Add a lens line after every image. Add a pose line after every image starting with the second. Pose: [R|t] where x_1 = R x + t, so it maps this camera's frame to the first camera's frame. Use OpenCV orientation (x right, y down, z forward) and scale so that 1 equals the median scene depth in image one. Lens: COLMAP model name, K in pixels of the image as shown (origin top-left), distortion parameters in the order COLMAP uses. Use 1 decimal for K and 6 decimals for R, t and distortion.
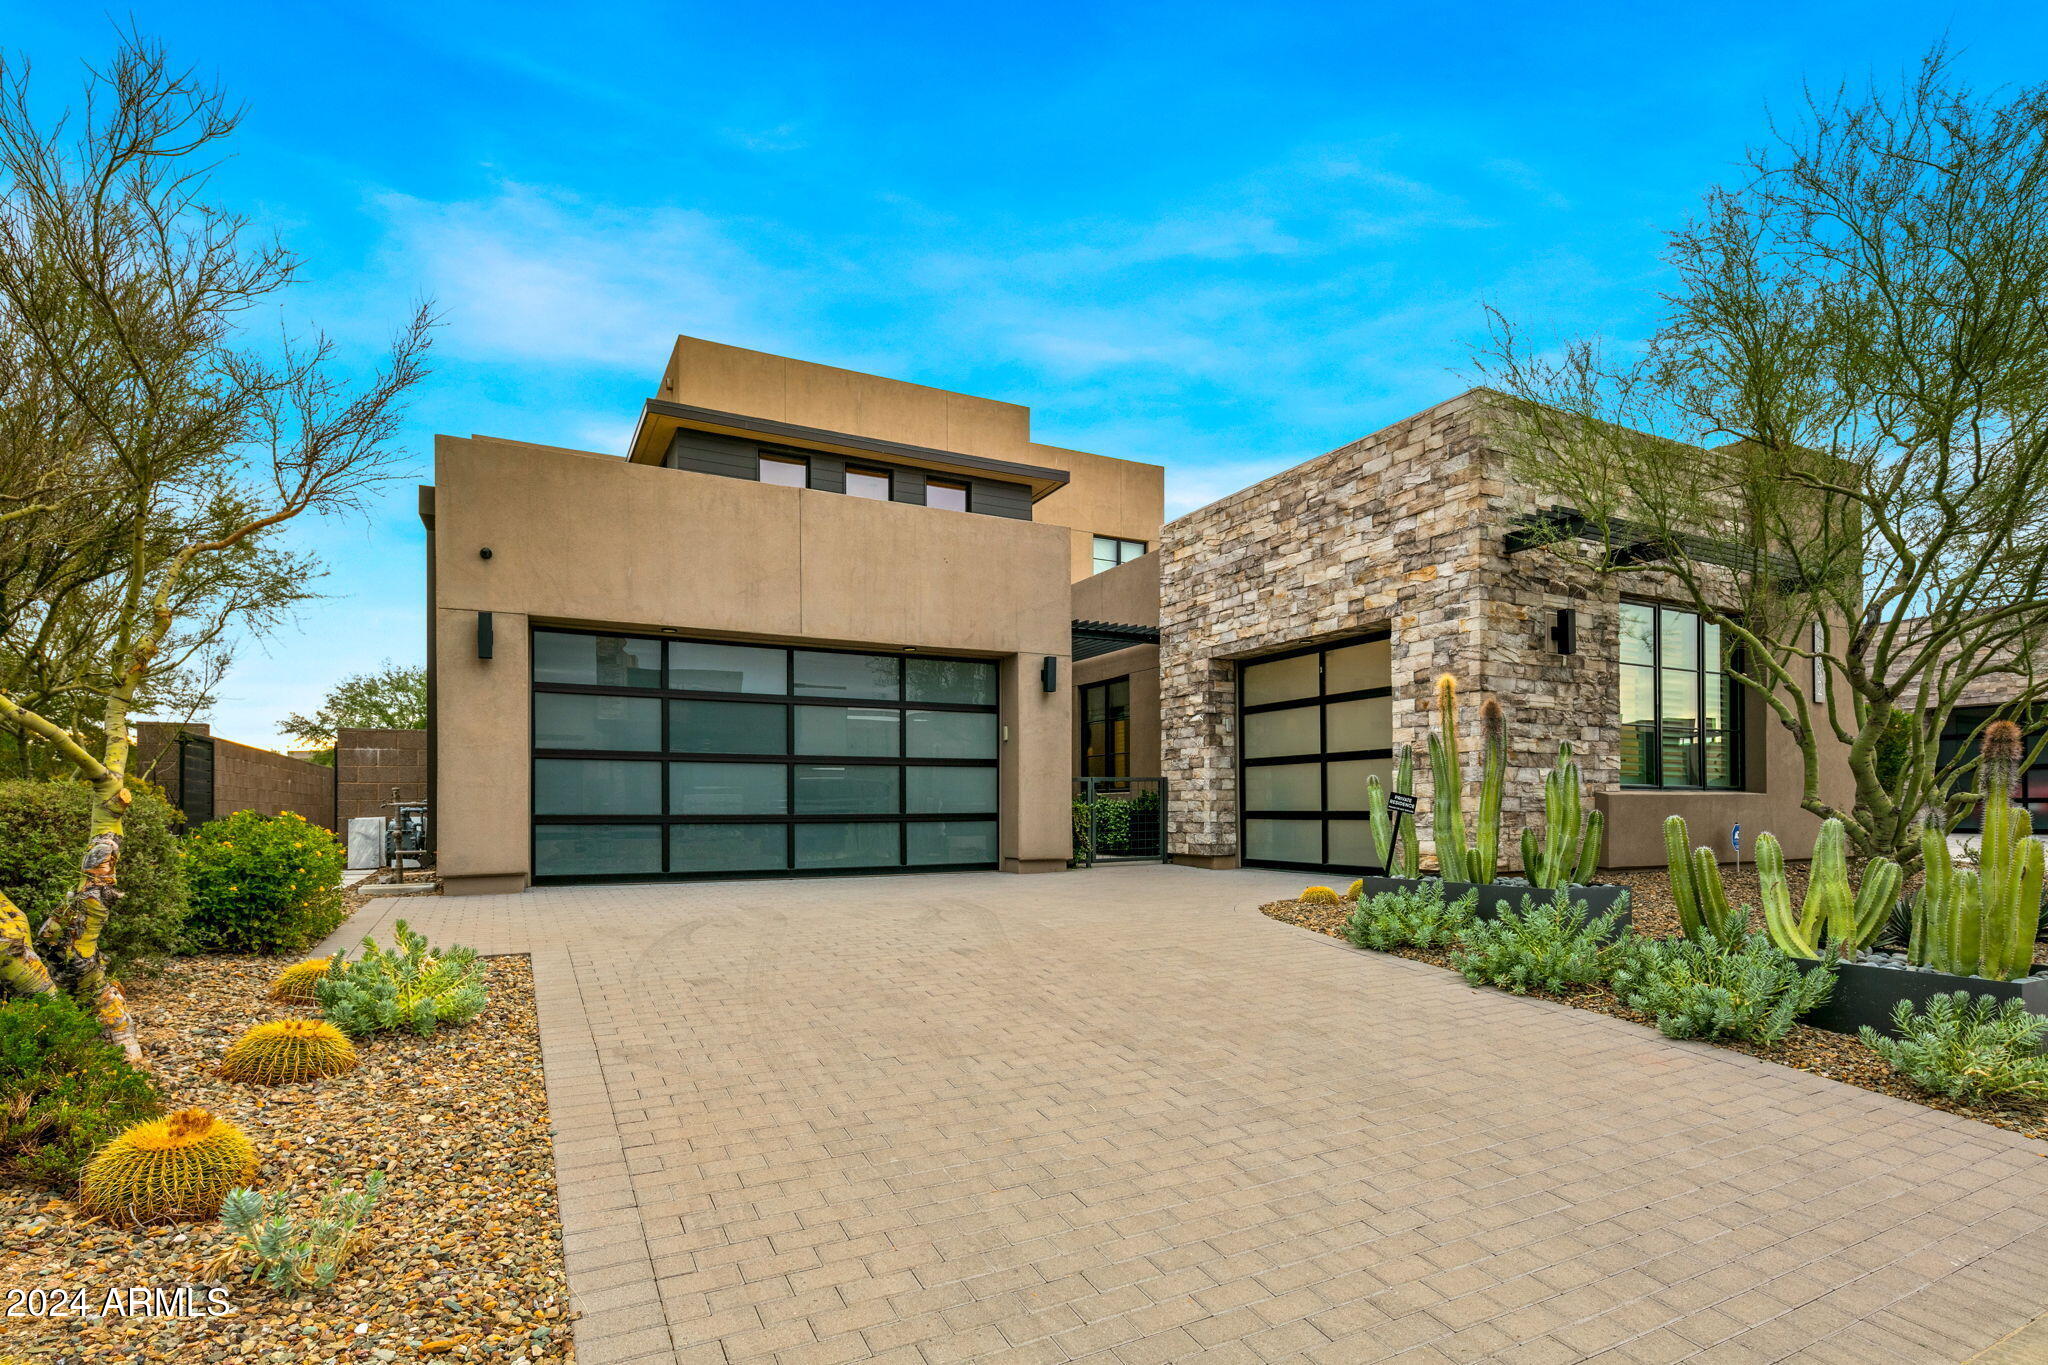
lens RADIAL K [[988.7, 0, 1044.3], [0, 988.7, 810.2], [0, 0, 1]] dist [-0.001112, -0.000156]
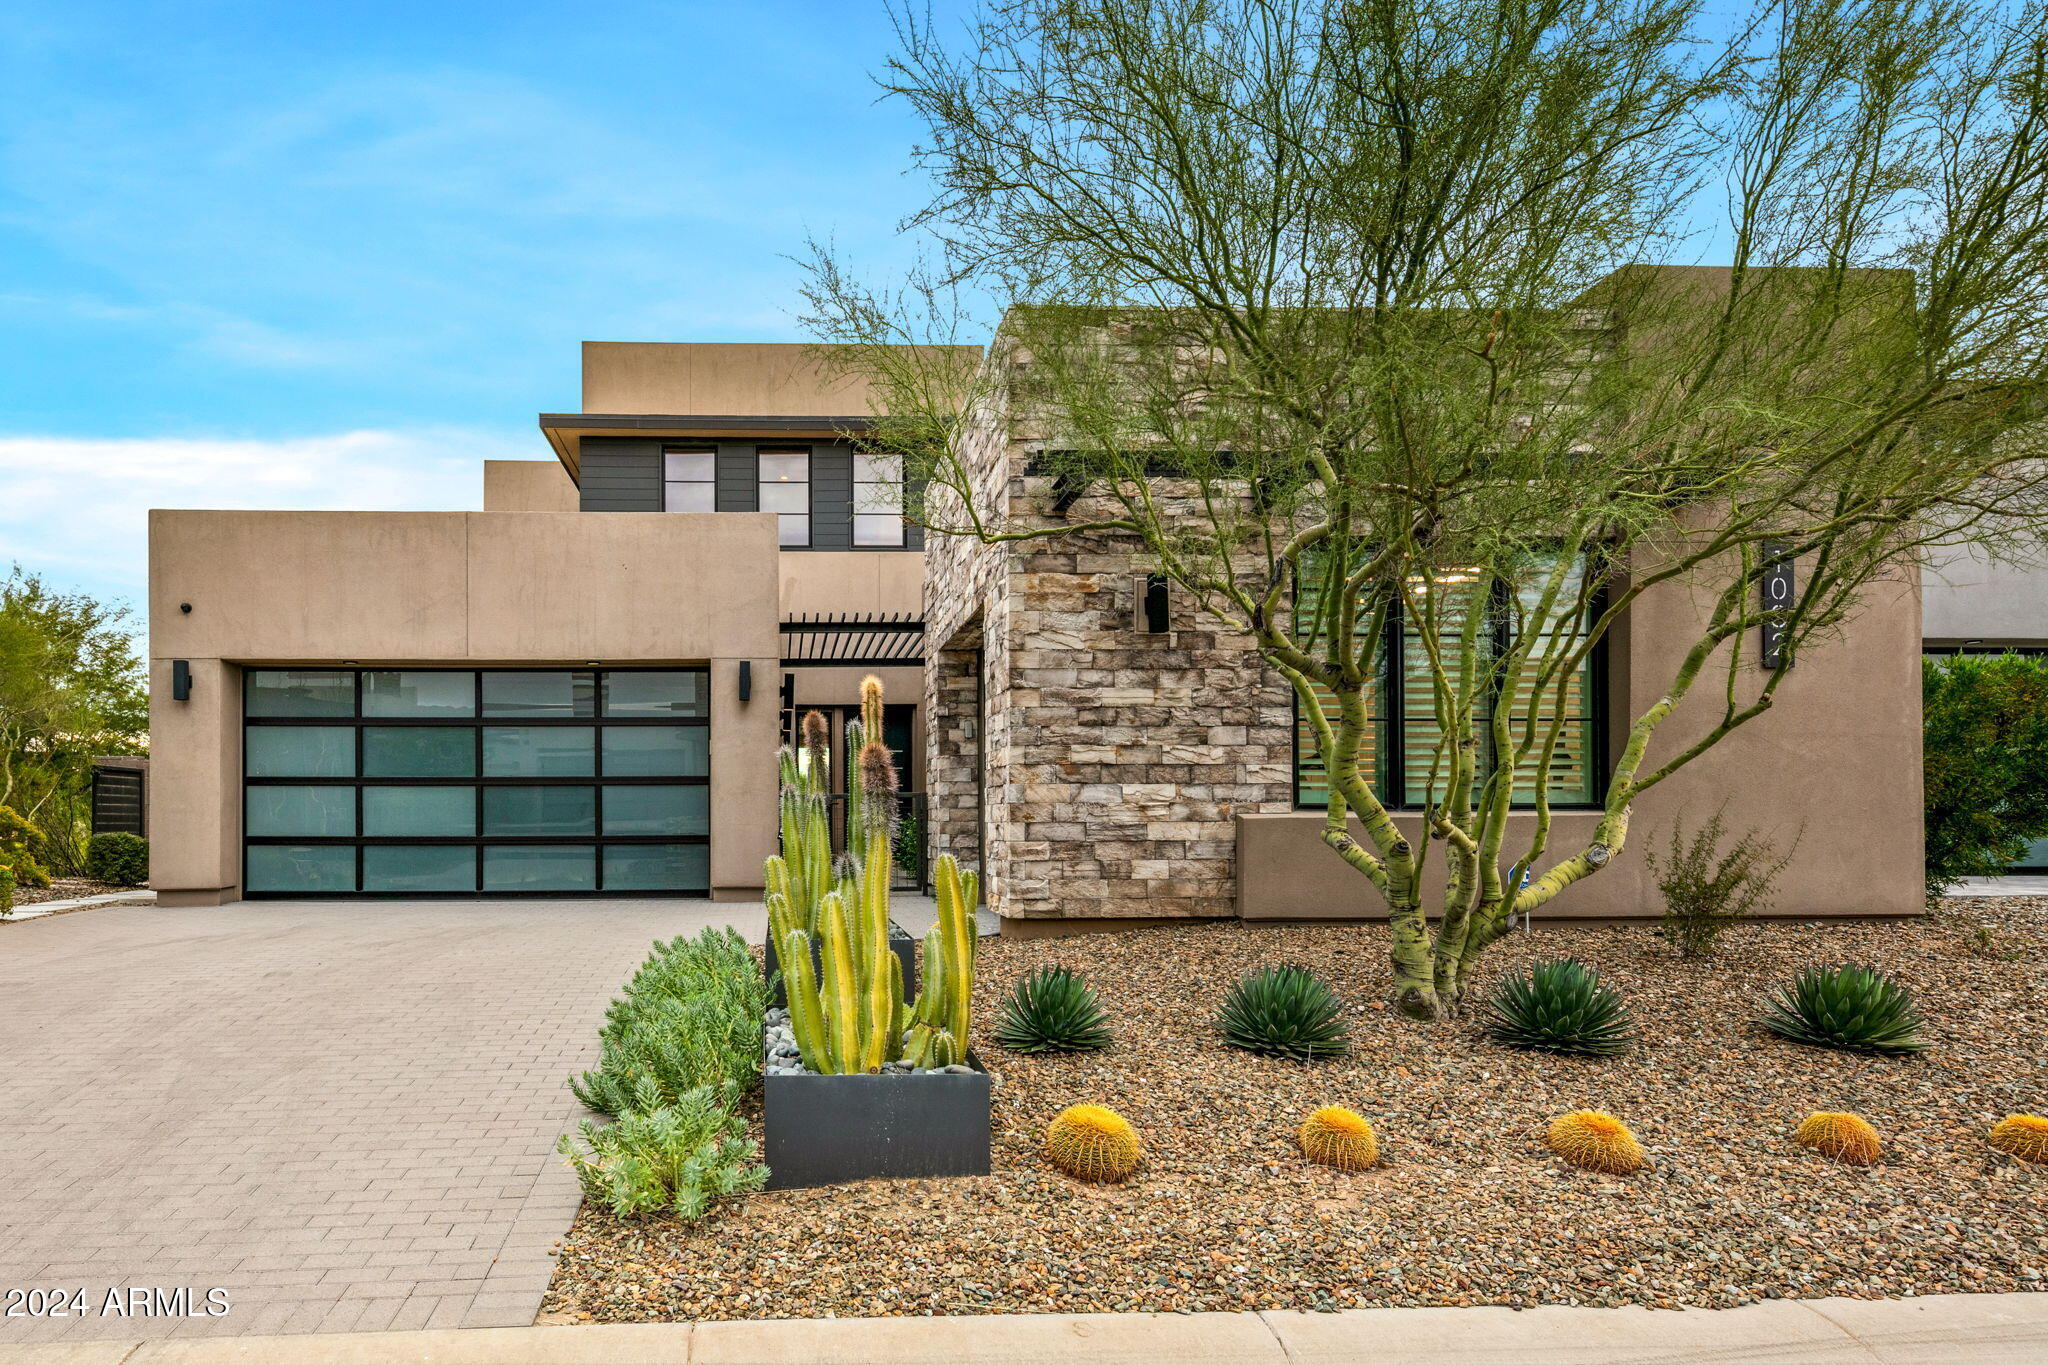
lens RADIAL K [[1245.1, 0, 975.1], [0, 1245.1, 816.5], [0, 0, 1]] dist [-0.008733, 0.000597]
pose [[0.905768, 0.000430, -0.423774, 0.787510], [-0.000312, 1.000000, 0.000347, -0.017520], [0.423774, -0.000182, 0.905768, 0.079033]]
